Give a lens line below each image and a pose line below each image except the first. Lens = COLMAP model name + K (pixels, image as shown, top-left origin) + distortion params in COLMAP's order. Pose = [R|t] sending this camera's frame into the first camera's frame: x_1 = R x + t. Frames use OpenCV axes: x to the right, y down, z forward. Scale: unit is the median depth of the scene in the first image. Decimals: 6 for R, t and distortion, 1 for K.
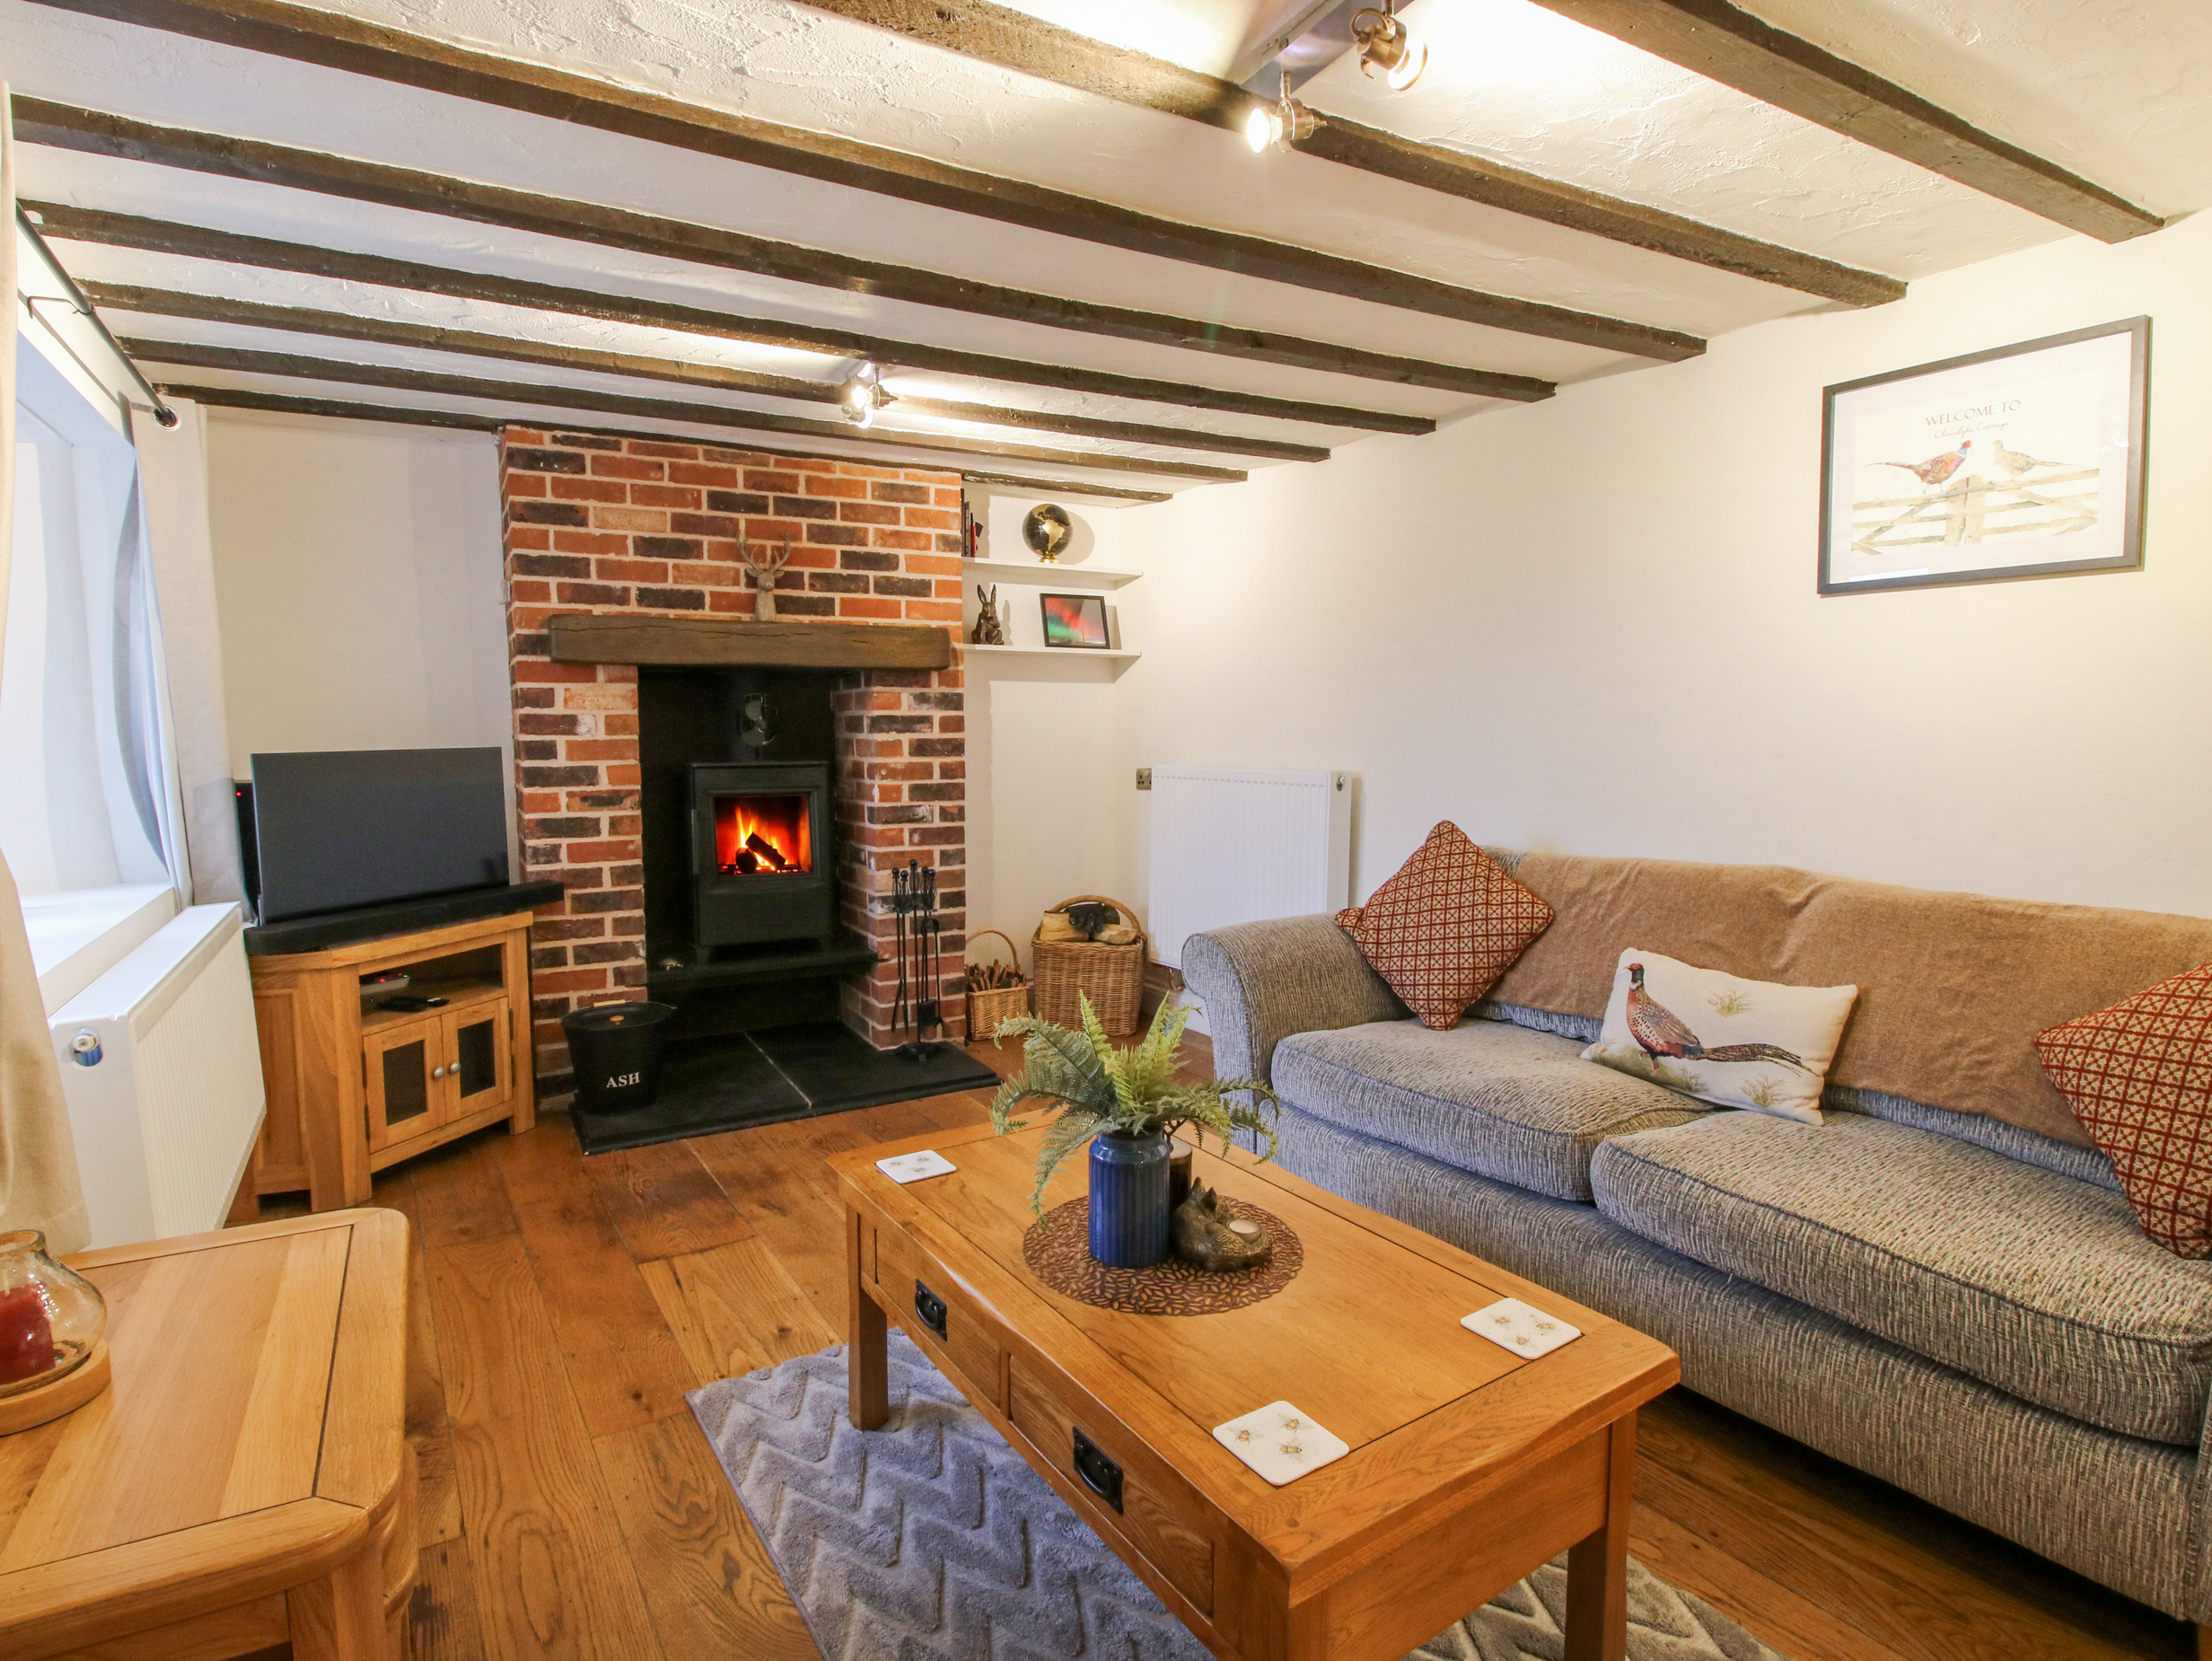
lens RADIAL K [[1173.4, 0, 1095.6], [0, 1173.4, 819.7], [0, 0, 1]] dist [-0.000095, -0.012700]
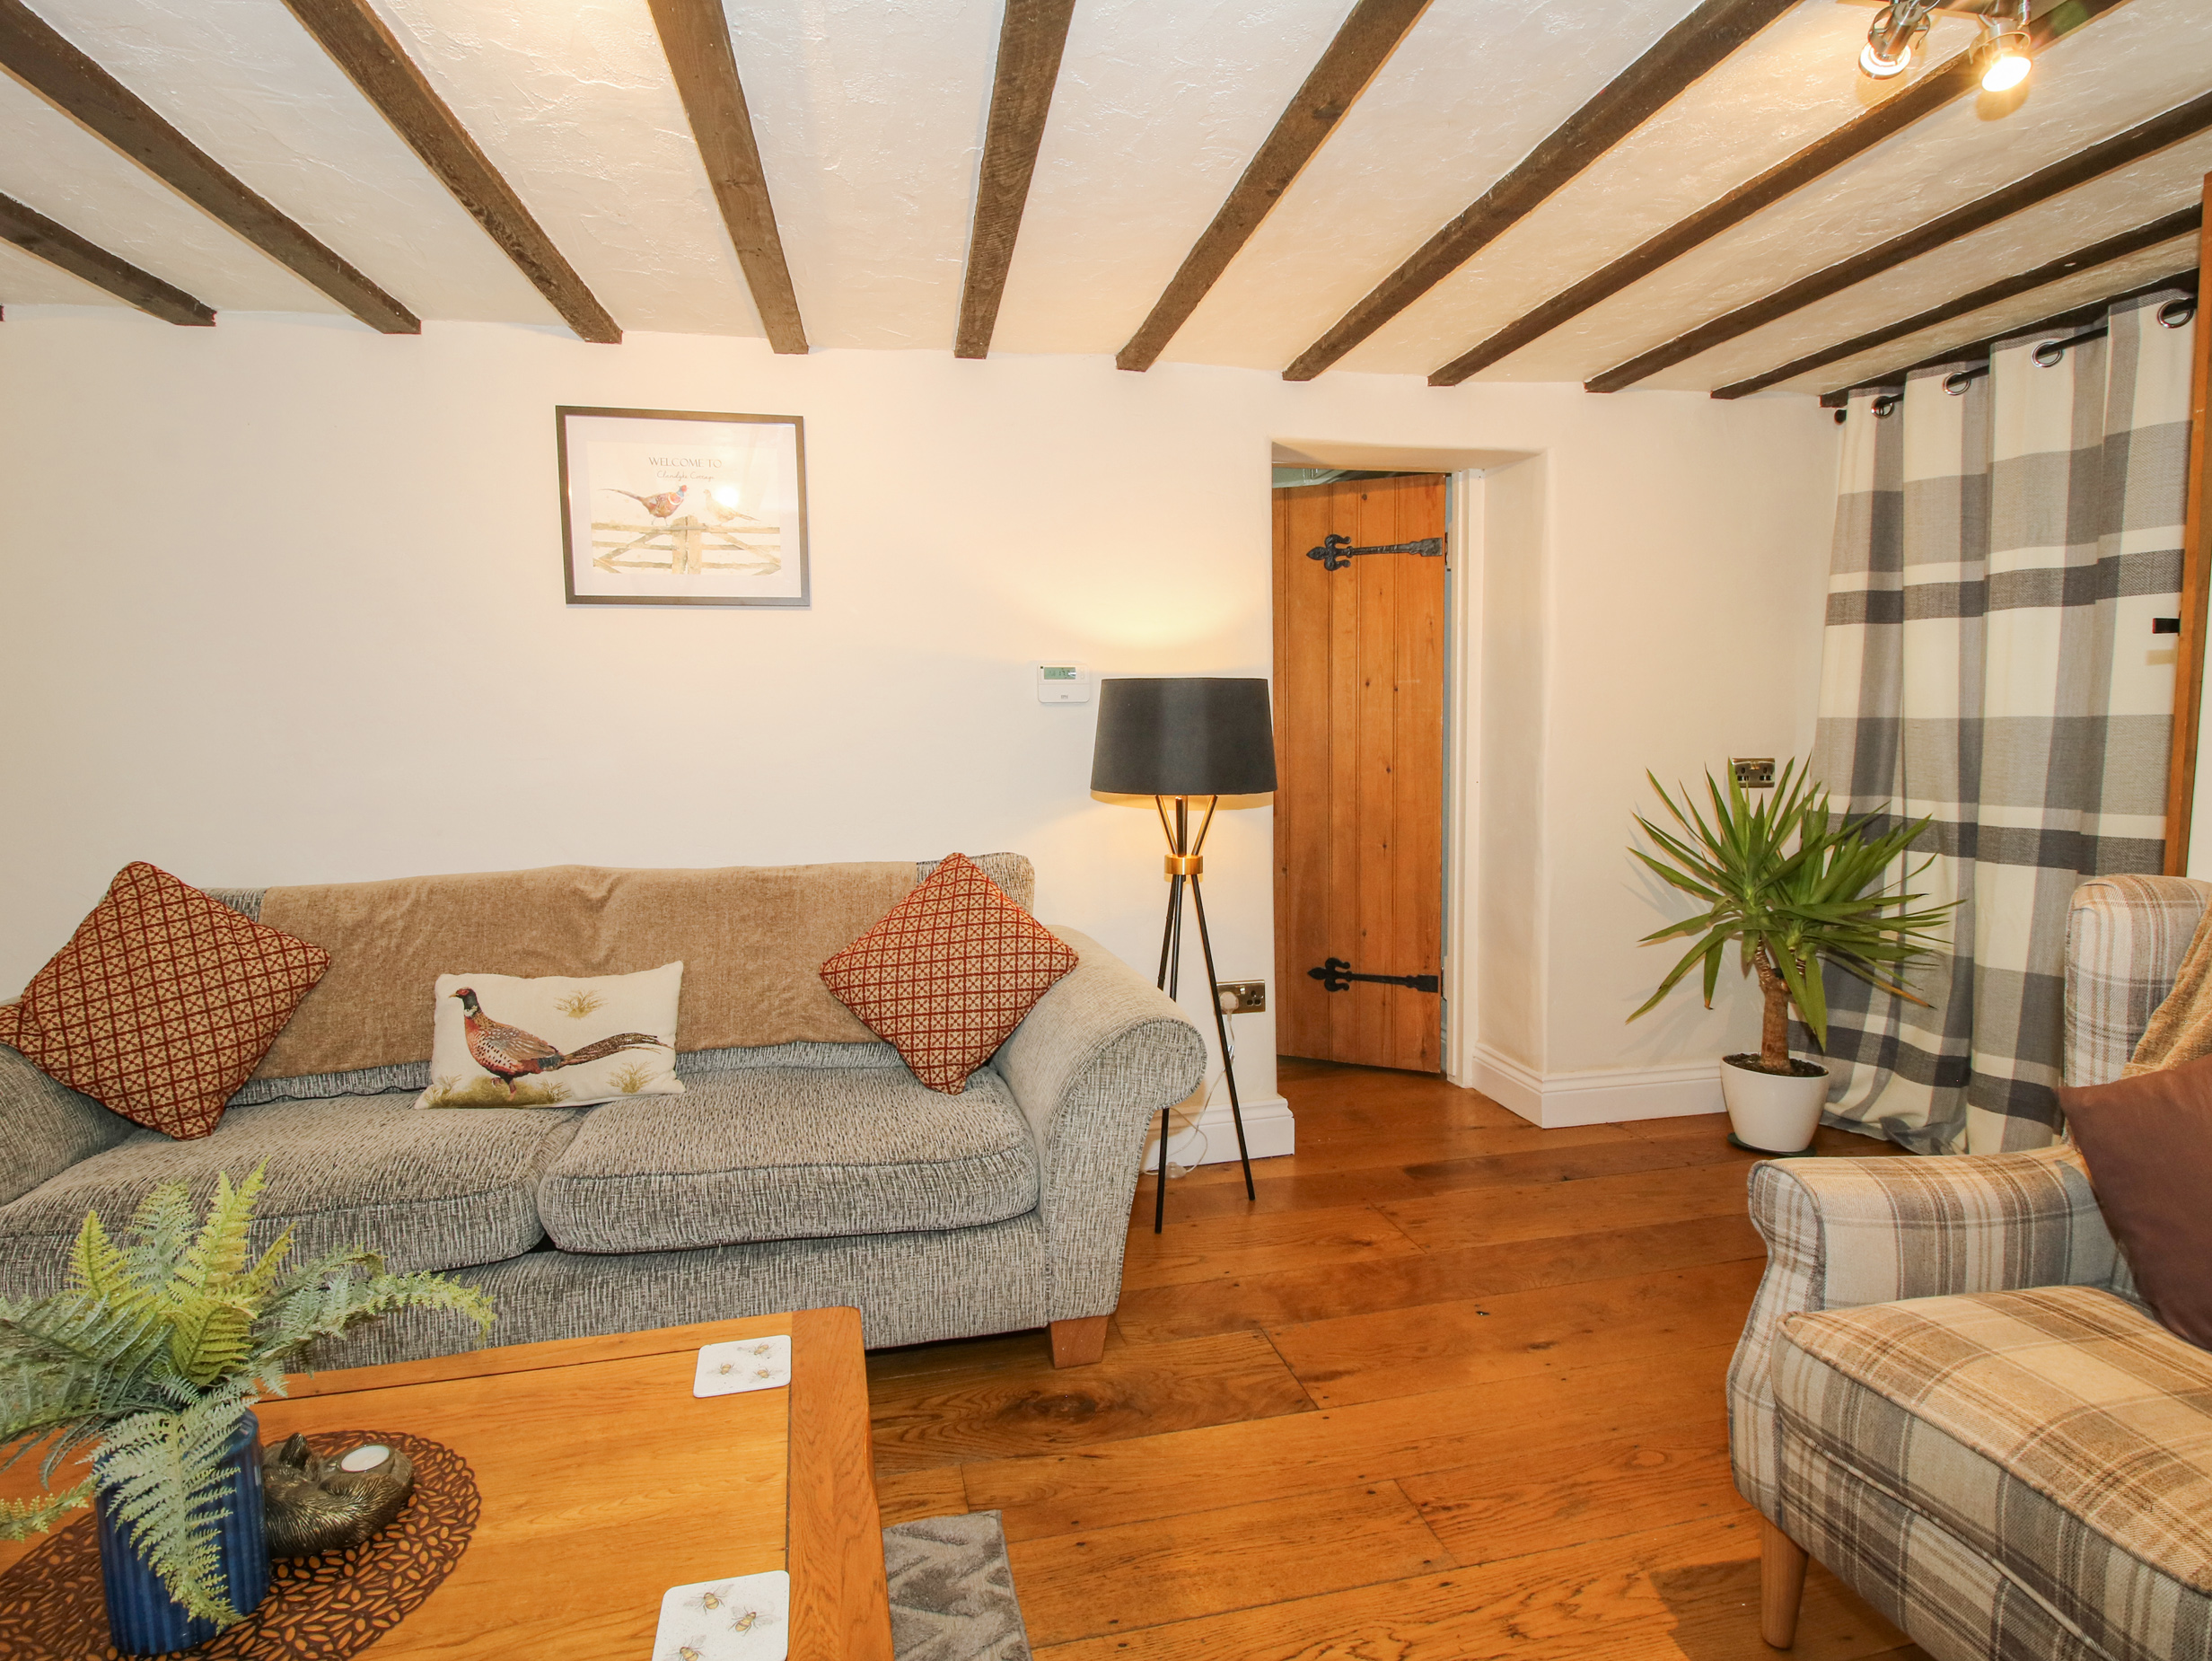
lens RADIAL K [[1155.4, 0, 1086.4], [0, 1155.4, 818.2], [0, 0, 1]] dist [0.009770, -0.017751]
pose [[0.336552, -0.080796, 0.938192, -0.229149], [0.085104, 0.994845, 0.055146, -0.020242], [-0.937811, 0.061285, 0.341693, 0.234479]]
